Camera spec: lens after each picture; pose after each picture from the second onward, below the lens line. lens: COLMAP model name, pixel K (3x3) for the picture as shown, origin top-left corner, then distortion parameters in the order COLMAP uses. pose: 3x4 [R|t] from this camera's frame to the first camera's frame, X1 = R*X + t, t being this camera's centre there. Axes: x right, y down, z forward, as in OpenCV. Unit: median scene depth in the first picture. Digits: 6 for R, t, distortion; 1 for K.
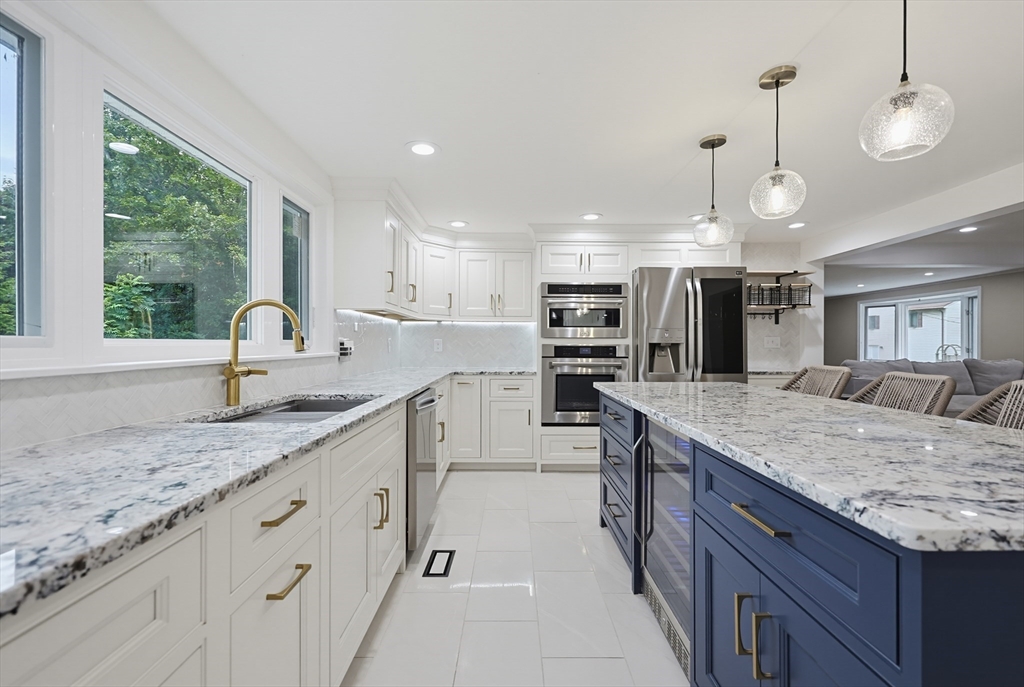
lens RADIAL K [[439.7, 0, 514.1], [0, 439.7, 342.5], [0, 0, 1]] dist [-0.000017, 0.000062]
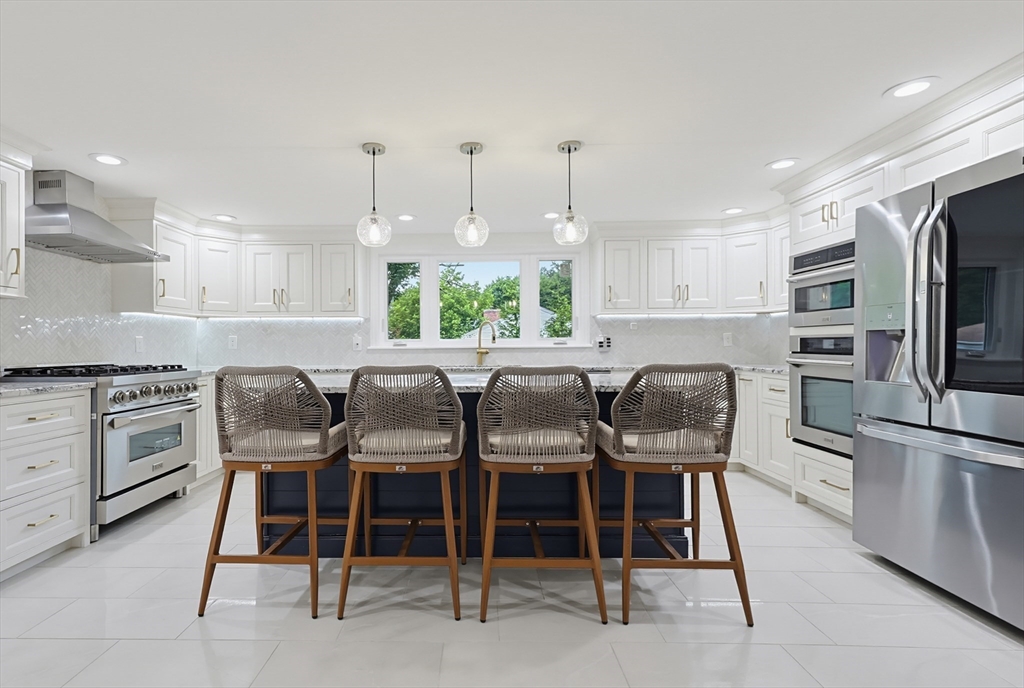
lens RADIAL K [[504.9, 0, 464.1], [0, 504.9, 344.7], [0, 0, 1]] dist [0.012981, -0.000075]
pose [[-0.041683, -0.003755, -0.999124, 1.136388], [0.010533, 0.999936, -0.004197, 0.019681], [0.999075, -0.010699, -0.041641, 0.529219]]
